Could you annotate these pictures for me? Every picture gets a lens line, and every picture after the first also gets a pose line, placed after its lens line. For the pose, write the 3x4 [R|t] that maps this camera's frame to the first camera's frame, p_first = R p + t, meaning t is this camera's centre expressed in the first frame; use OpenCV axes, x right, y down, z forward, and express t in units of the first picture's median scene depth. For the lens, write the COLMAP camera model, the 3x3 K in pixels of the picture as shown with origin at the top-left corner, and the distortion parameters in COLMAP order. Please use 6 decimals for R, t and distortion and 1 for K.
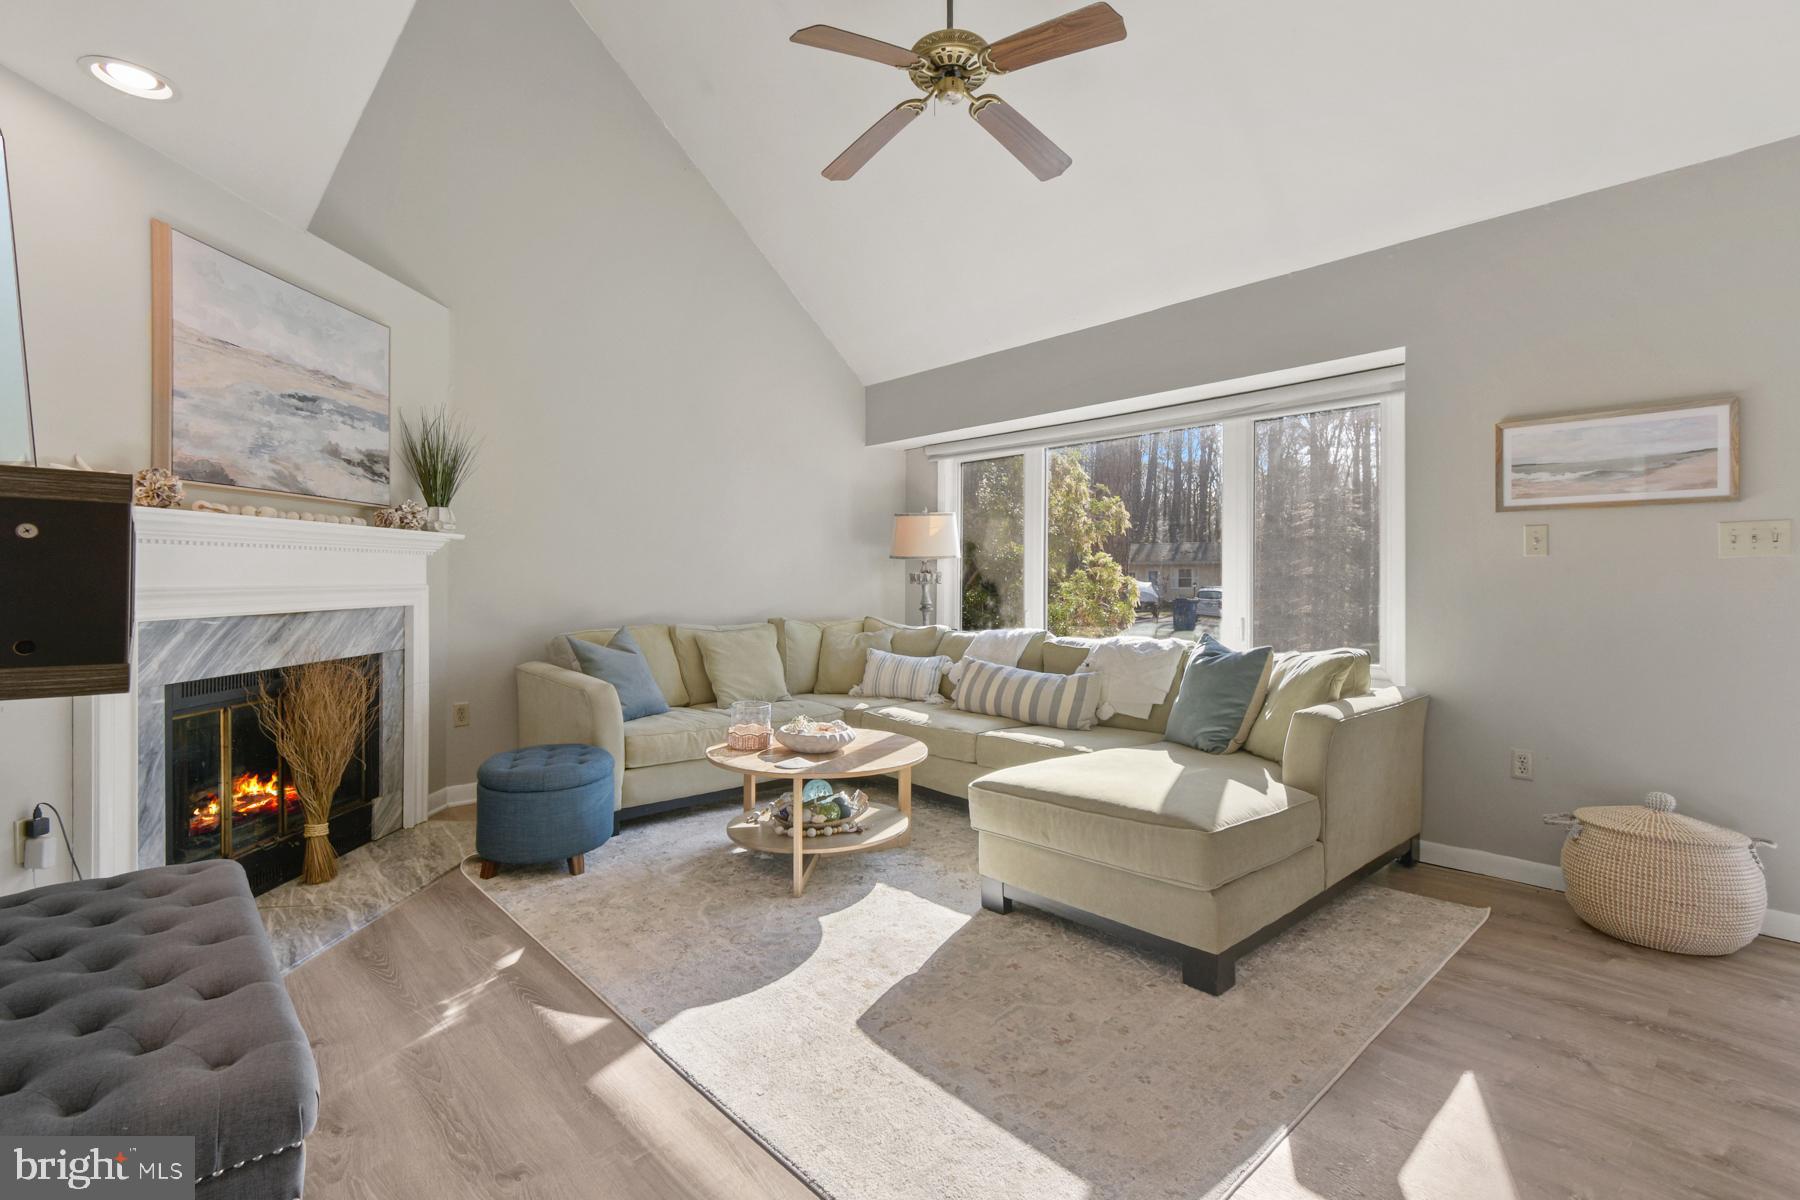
lens RADIAL K [[819.6, 0, 892.2], [0, 819.6, 578.7], [0, 0, 1]] dist [0.004010, -0.001073]
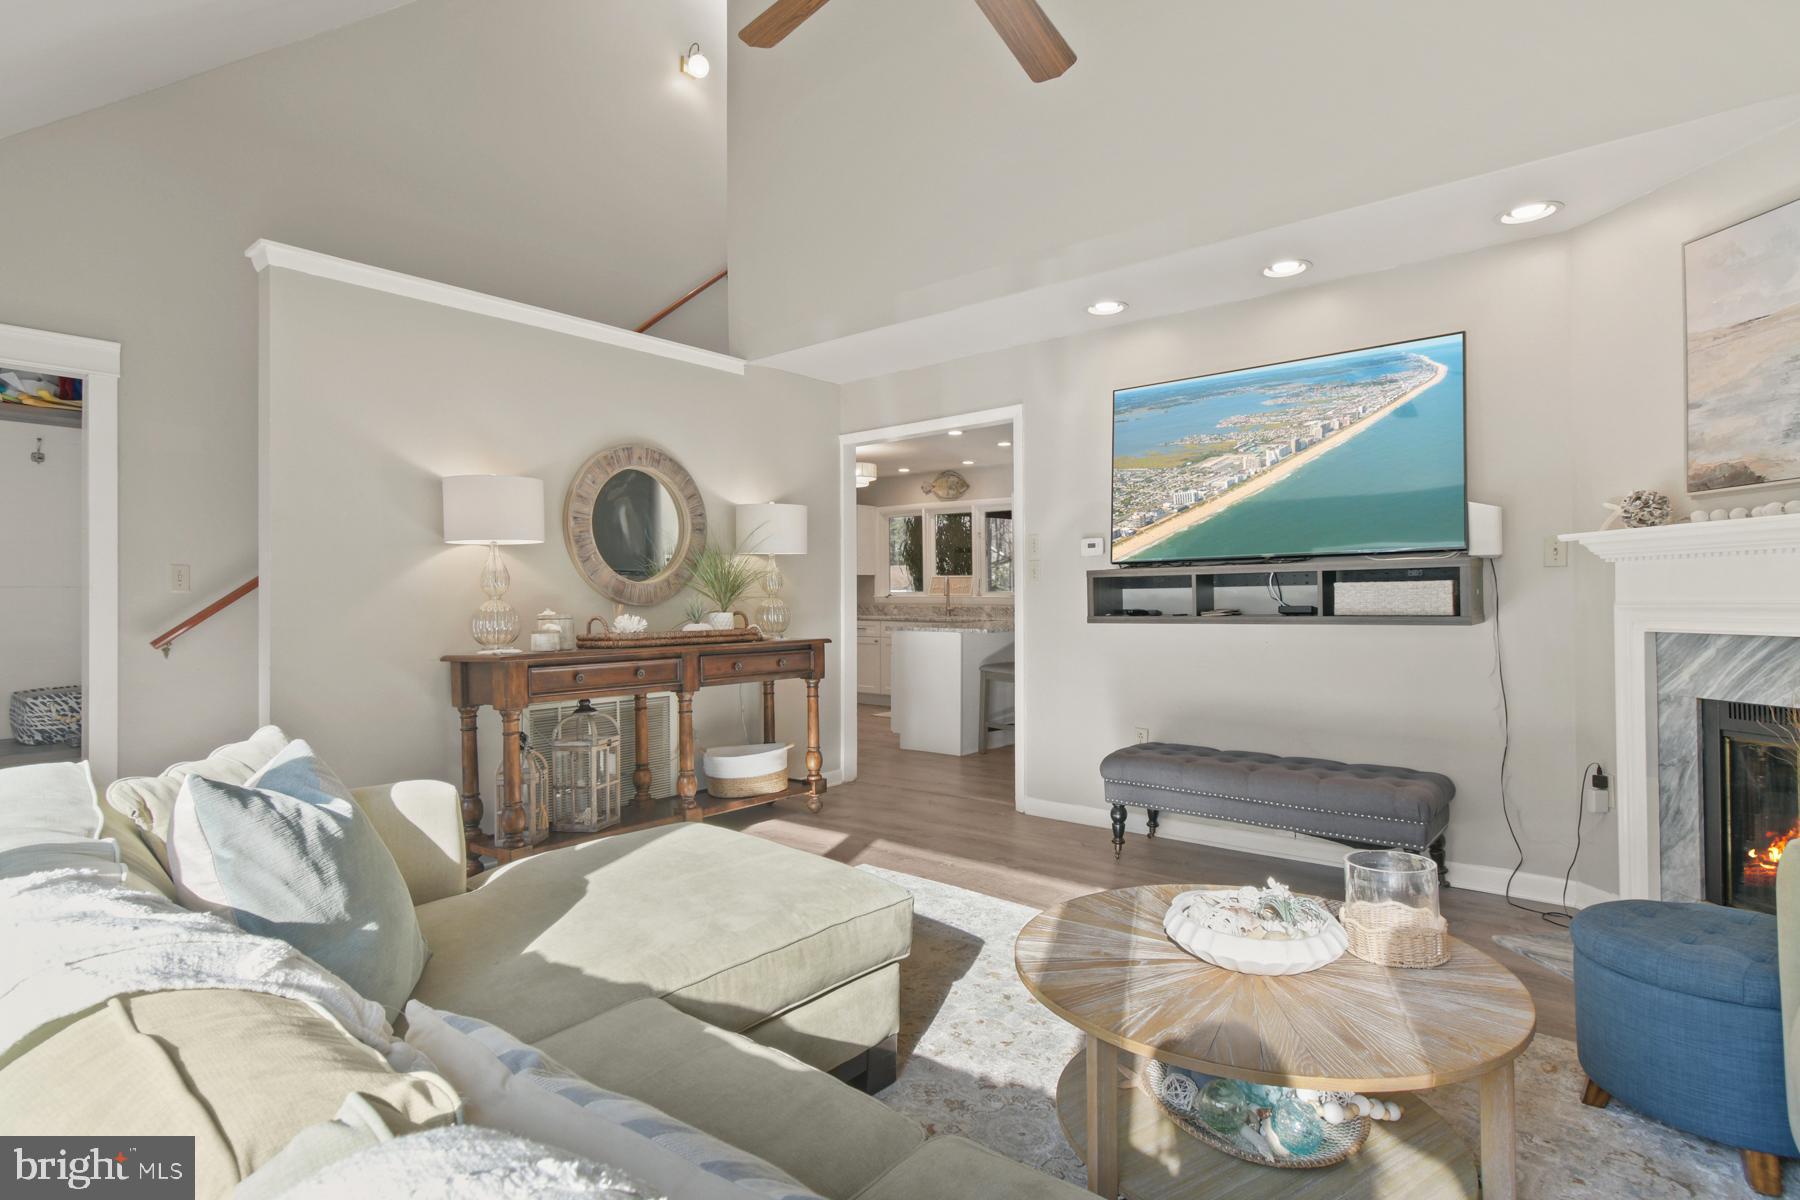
lens RADIAL K [[937.3, 0, 899.7], [0, 937.3, 590.3], [0, 0, 1]] dist [-0.001354, -0.000270]
pose [[-0.990690, 0.000300, -0.136139, 0.179687], [0.001035, 0.999985, -0.005323, 0.002211], [0.136136, -0.005414, -0.990675, 1.527131]]
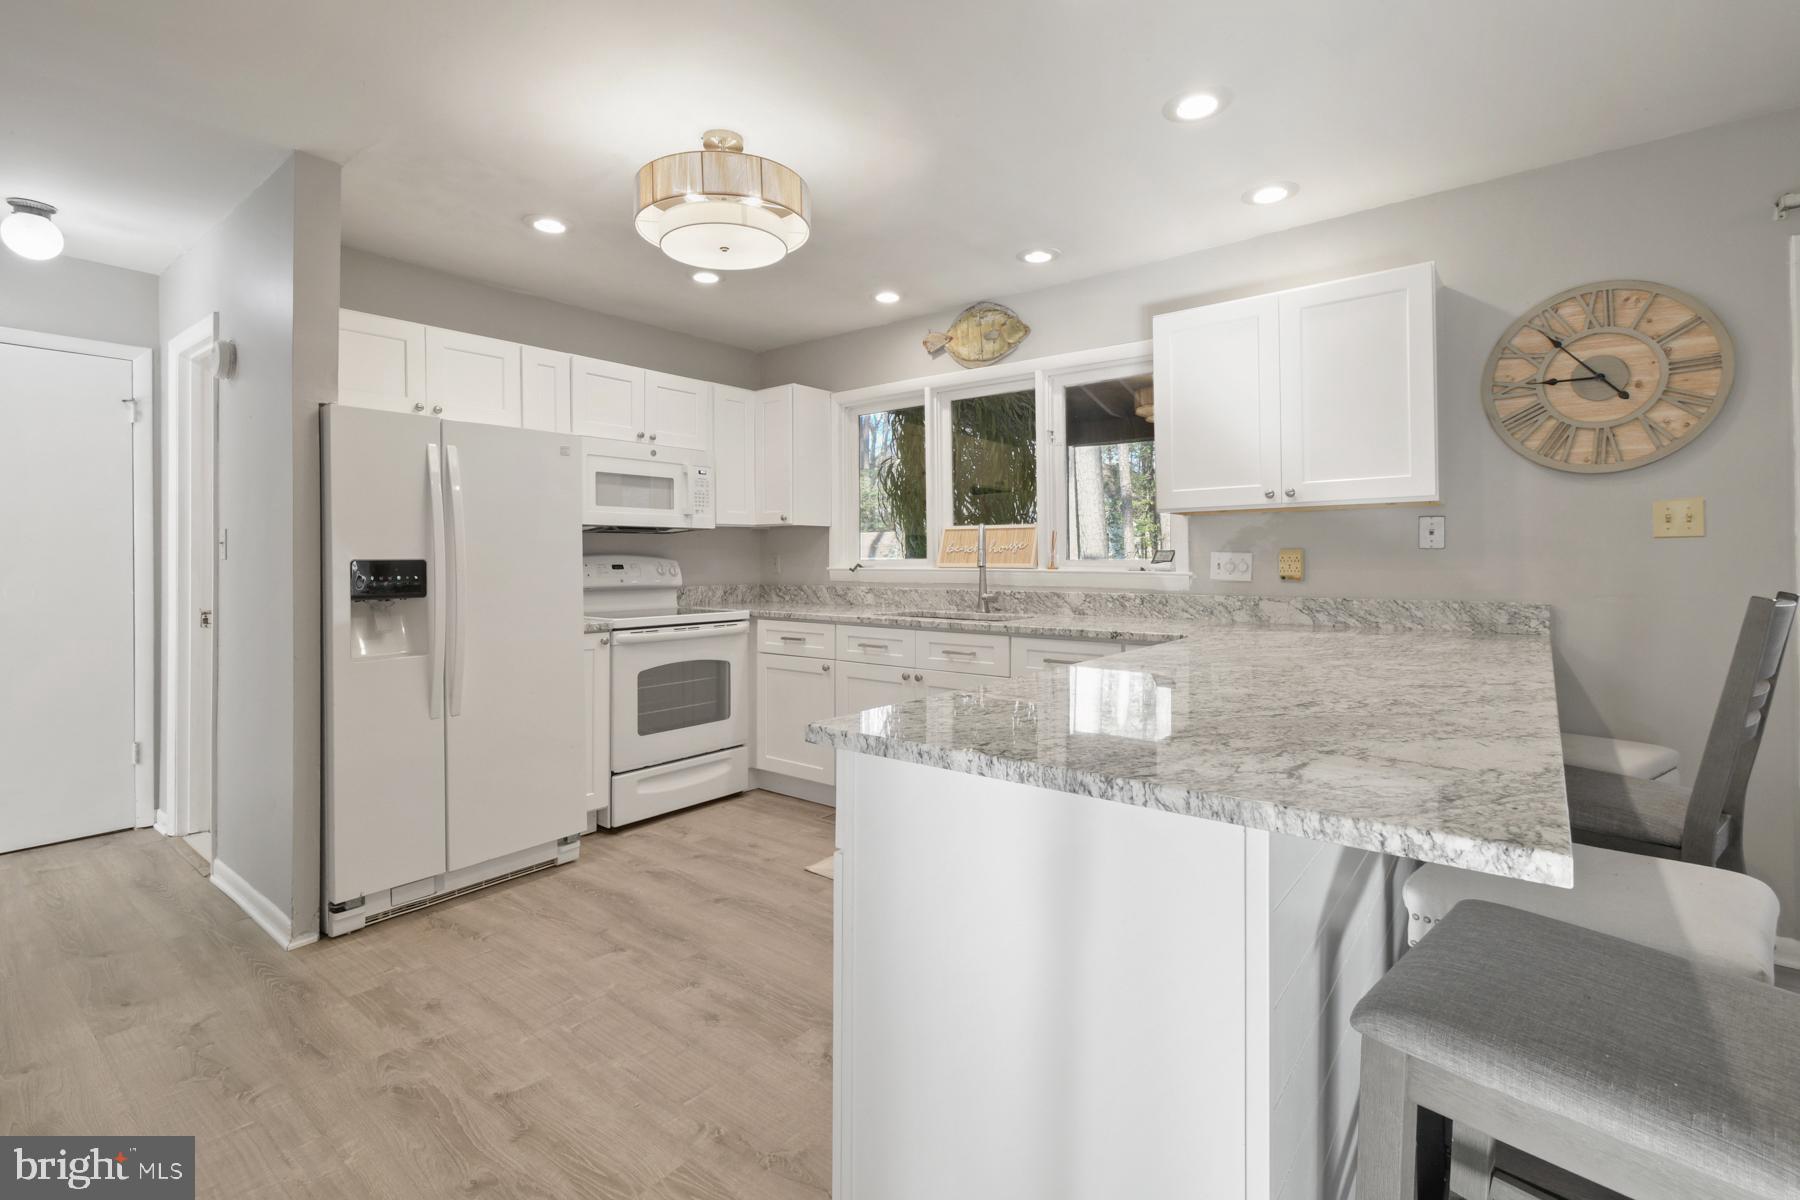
lens RADIAL K [[819.6, 0, 900.3], [0, 819.6, 558.2], [0, 0, 1]] dist [0.004010, -0.001073]
pose [[-0.987143, 0.002293, -0.159826, -0.057966], [0.003251, 0.999978, -0.005733, -0.003965], [0.159809, -0.006178, -0.987129, -0.179808]]
